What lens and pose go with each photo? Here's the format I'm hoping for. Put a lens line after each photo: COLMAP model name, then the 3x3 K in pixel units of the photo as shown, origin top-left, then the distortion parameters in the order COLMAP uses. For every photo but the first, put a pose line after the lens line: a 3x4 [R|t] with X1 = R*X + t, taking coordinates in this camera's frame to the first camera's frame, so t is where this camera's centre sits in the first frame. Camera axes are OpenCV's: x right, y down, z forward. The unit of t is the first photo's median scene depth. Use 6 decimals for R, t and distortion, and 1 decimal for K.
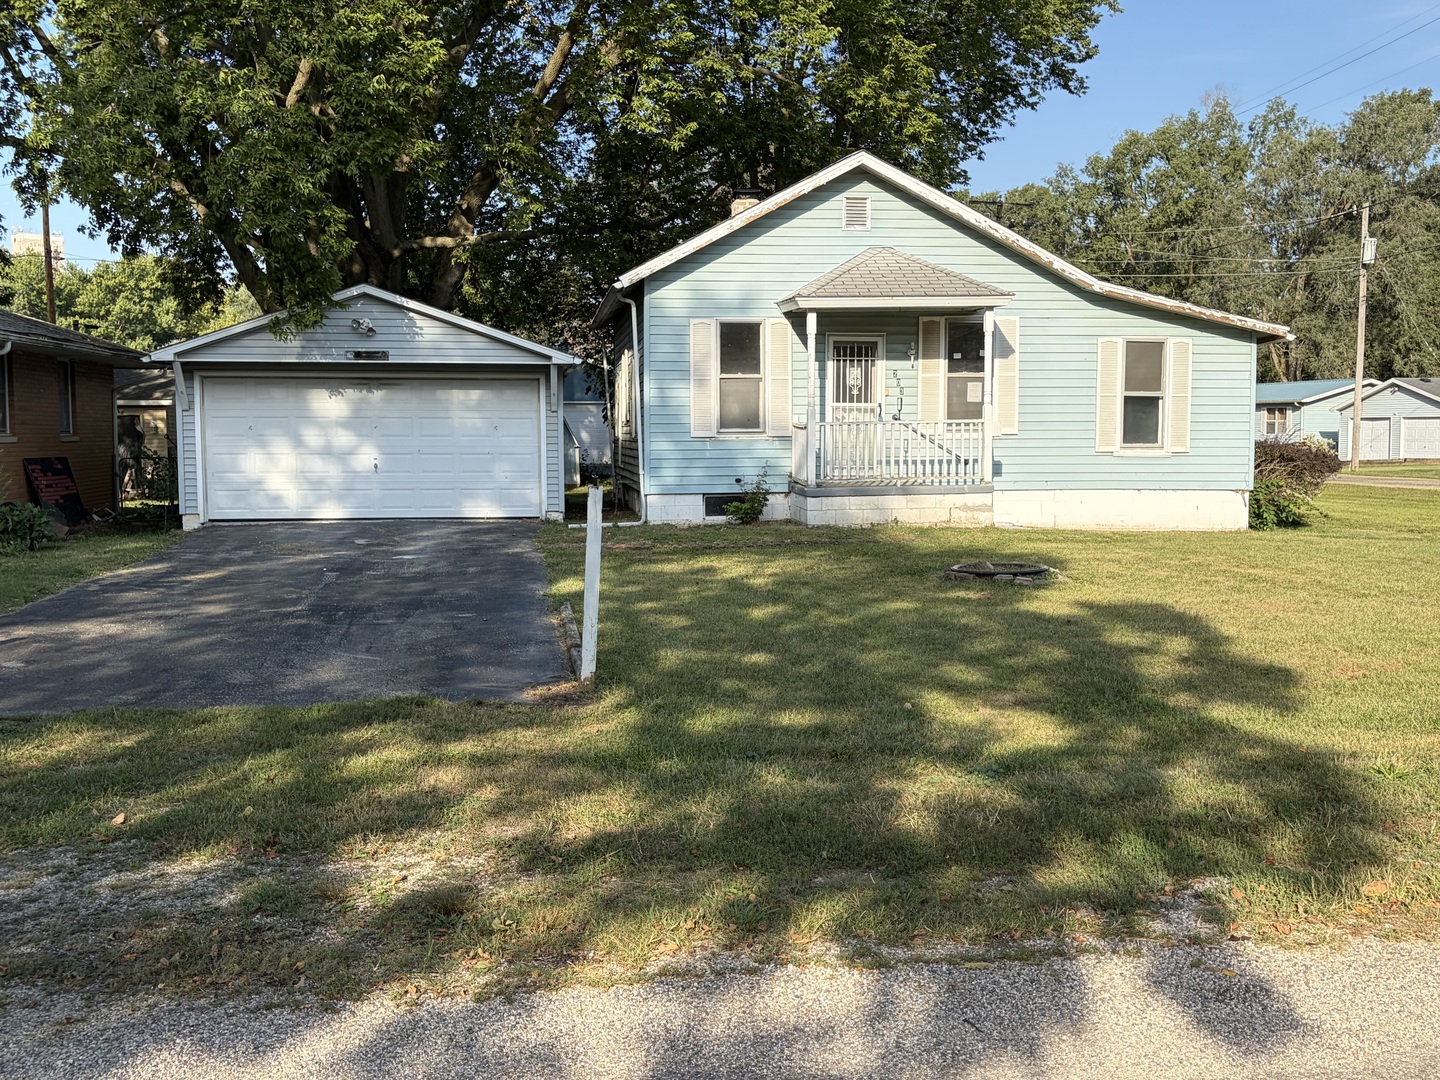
lens RADIAL K [[1486.6, 0, 722.5], [0, 1486.6, 552.1], [0, 0, 1]] dist [0.090465, 0.000000]
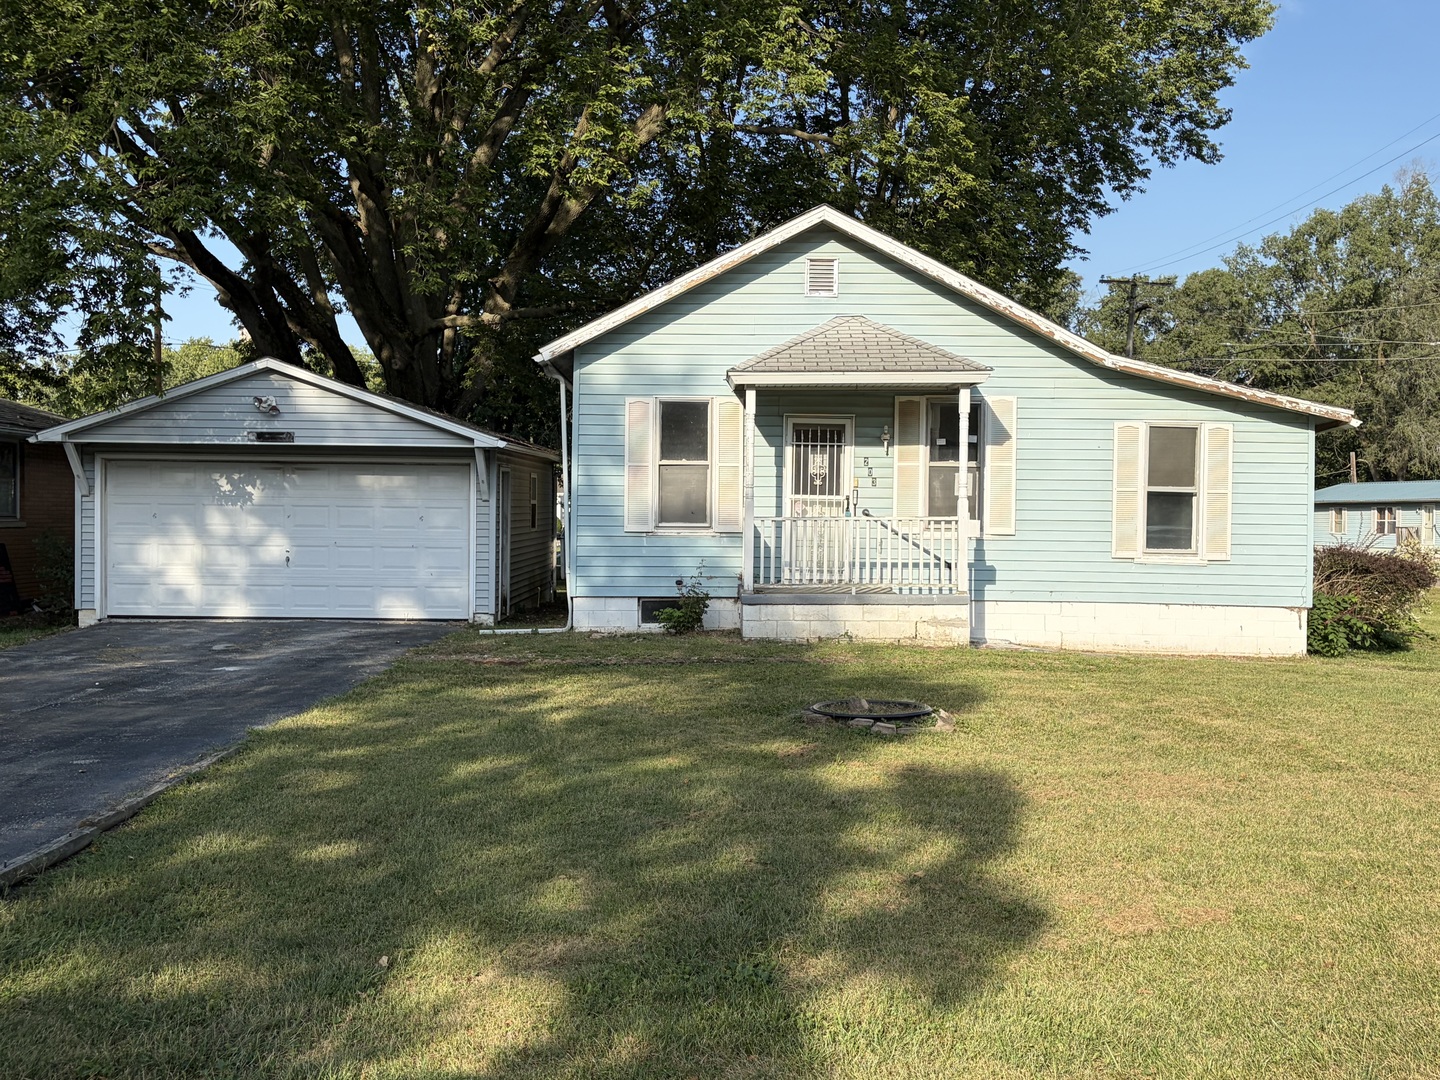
lens RADIAL K [[1486.6, 0, 708.0], [0, 1486.6, 550.5], [0, 0, 1]] dist [0.090465, 0.000000]
pose [[0.990316, 0.017226, -0.137757, 0.144462], [-0.025438, 0.997988, -0.058080, -0.016980], [0.136479, 0.061022, 0.988762, 0.146337]]
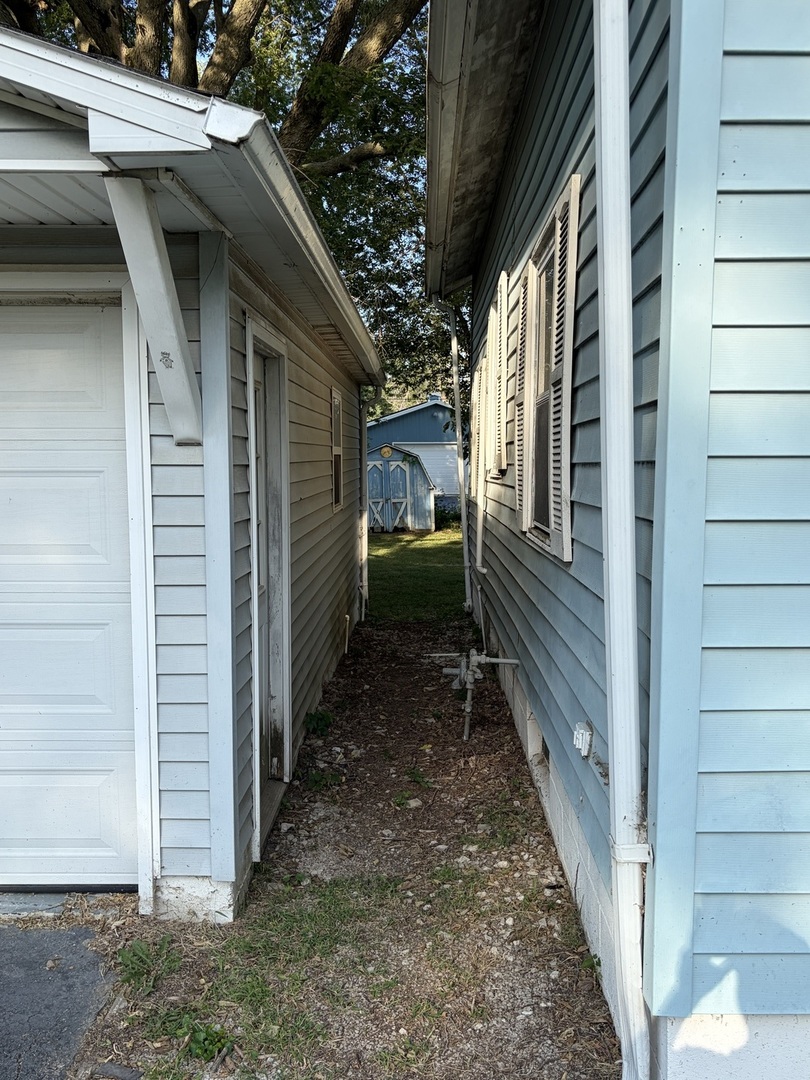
lens RADIAL K [[906.5, 0, 372.0], [0, 906.5, 535.7], [0, 0, 1]] dist [0.043273, -0.055877]
pose [[0.982914, 0.018225, -0.183162, -0.063265], [-0.018474, 0.999829, 0.000347, -0.083420], [0.183137, 0.003043, 0.983083, 0.897004]]
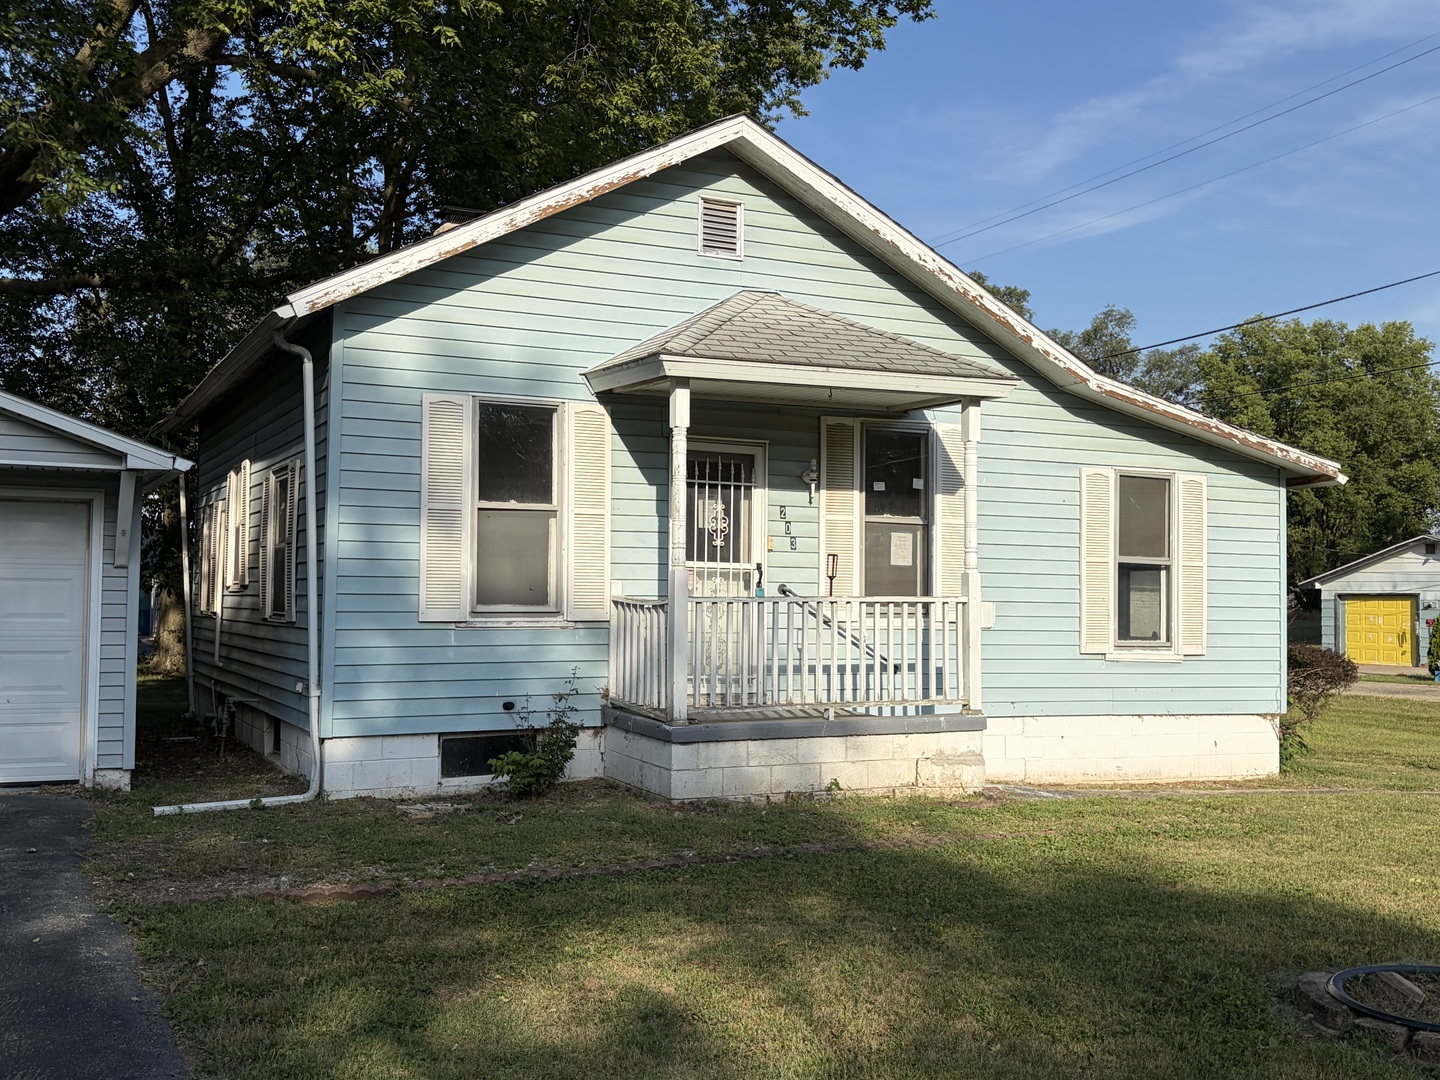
lens RADIAL K [[1486.6, 0, 705.7], [0, 1486.6, 547.3], [0, 0, 1]] dist [0.090465, 0.000000]
pose [[0.952088, 0.025147, 0.304788, -0.083088], [0.010156, 0.993464, -0.113694, -0.043109], [-0.305655, 0.111342, 0.945610, 0.478829]]
